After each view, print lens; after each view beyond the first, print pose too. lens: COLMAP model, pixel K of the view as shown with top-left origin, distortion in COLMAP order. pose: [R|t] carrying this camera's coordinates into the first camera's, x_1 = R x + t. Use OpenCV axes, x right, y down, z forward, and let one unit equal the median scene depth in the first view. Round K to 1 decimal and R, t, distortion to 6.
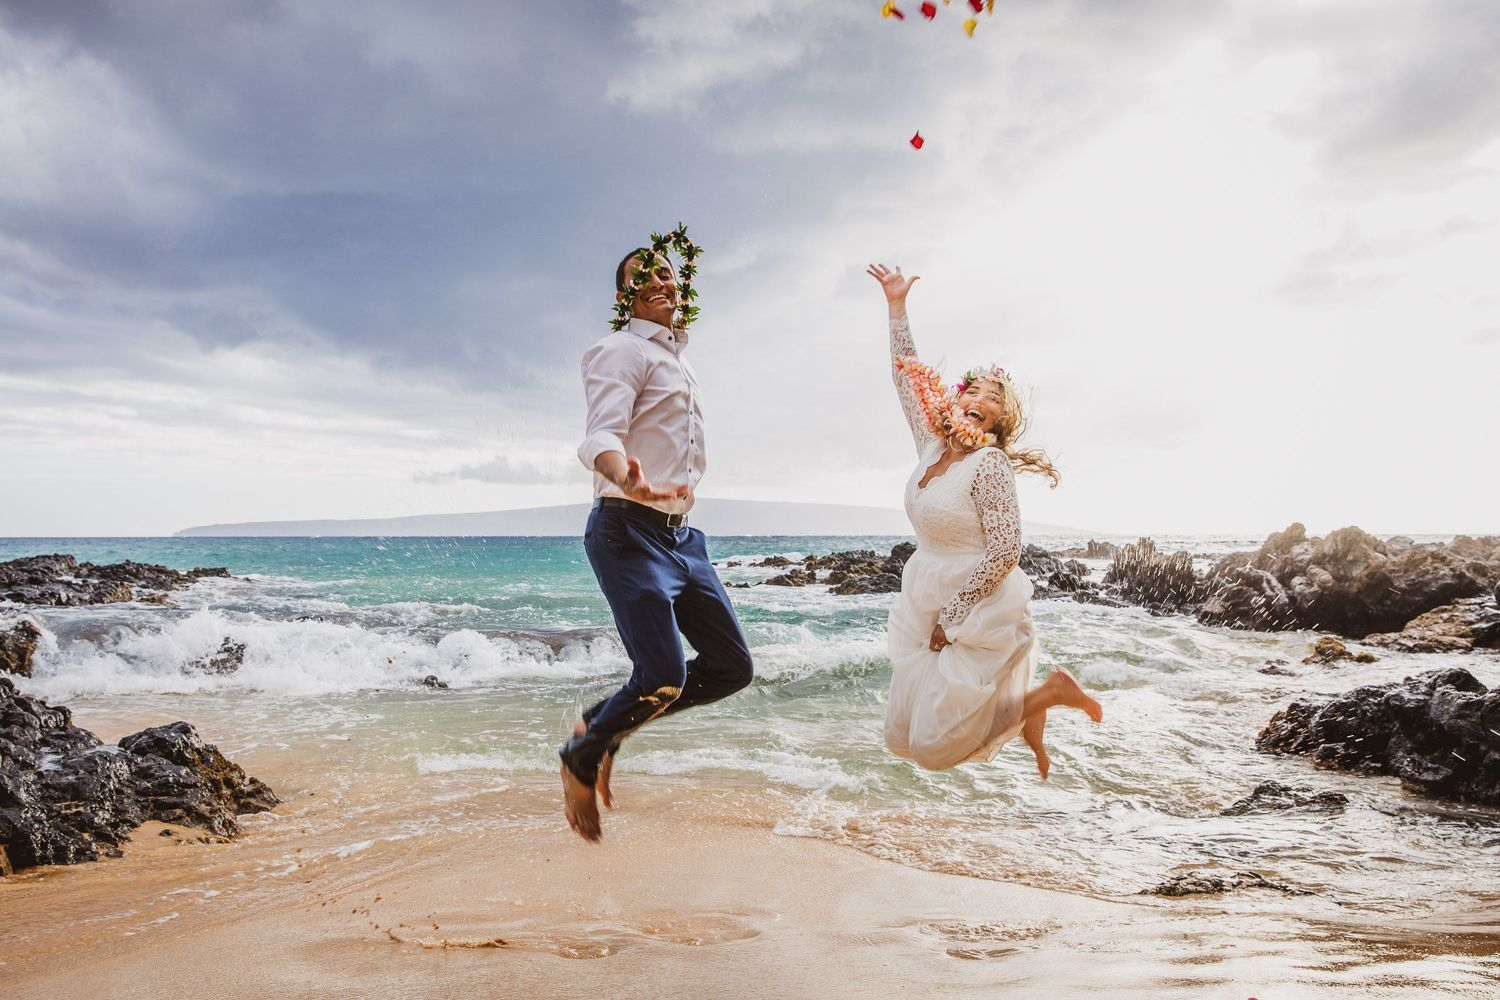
lens RADIAL K [[1204.3, 0, 747.7], [0, 1204.3, 497.0], [0, 0, 1]] dist [-0.001075, 0.006040]
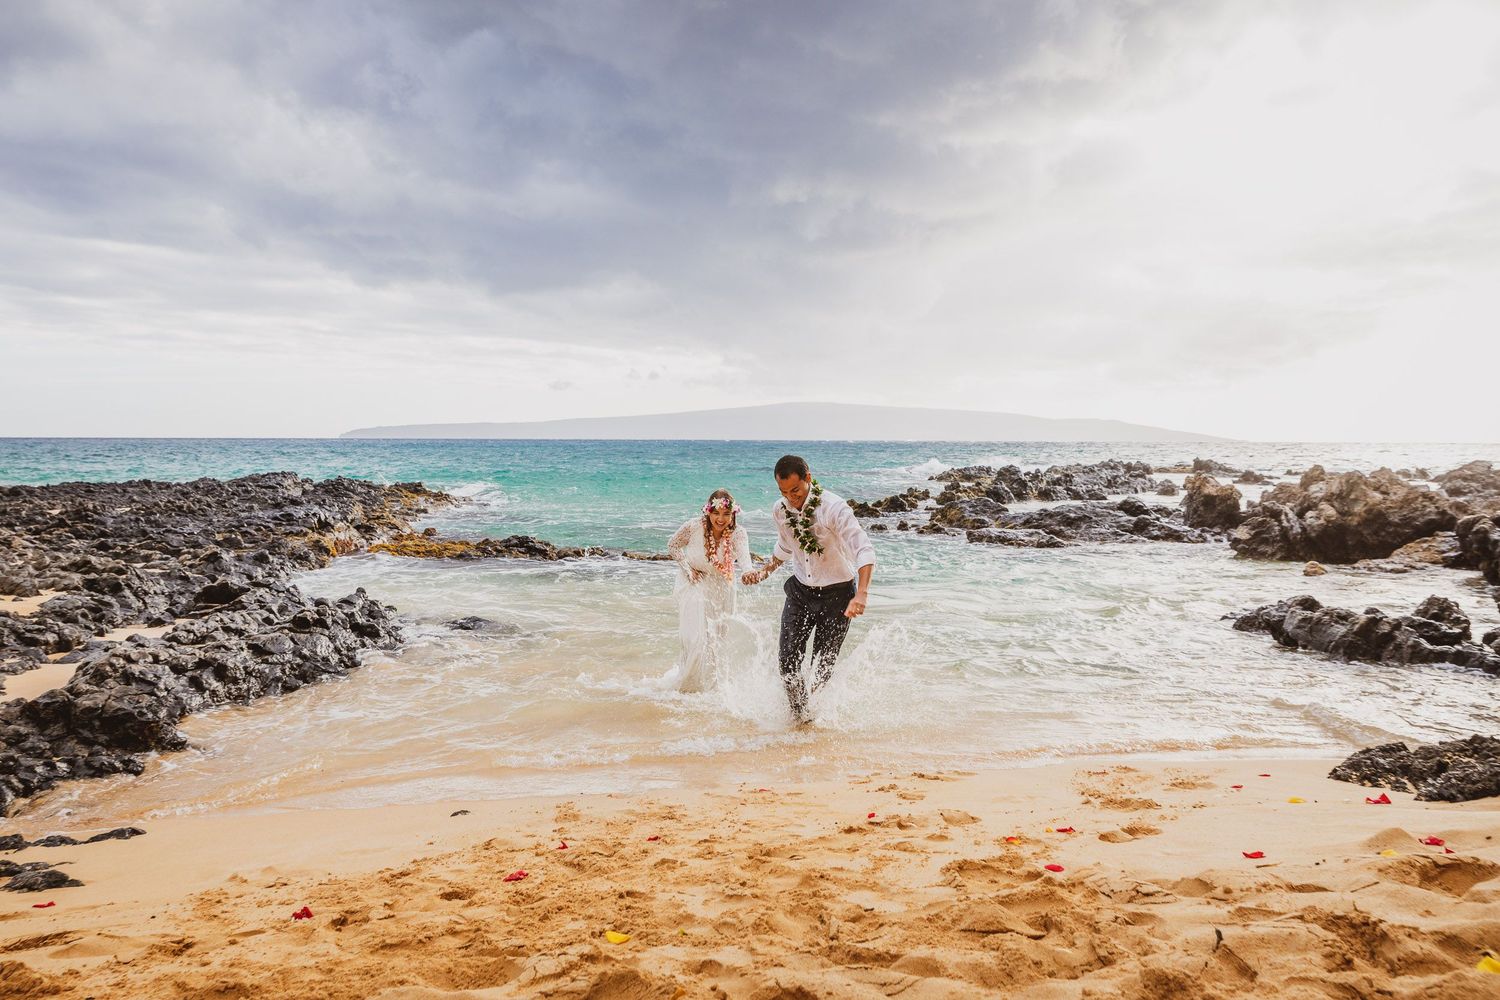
lens RADIAL K [[1299.8, 0, 749.9], [0, 1299.8, 501.6], [0, 0, 1]] dist [0.010423, 0.000237]
pose [[0.993343, 0.005693, -0.115051, 0.048802], [0.005275, 0.995482, 0.094803, -0.072022], [0.115071, -0.094779, 0.988825, -0.366903]]
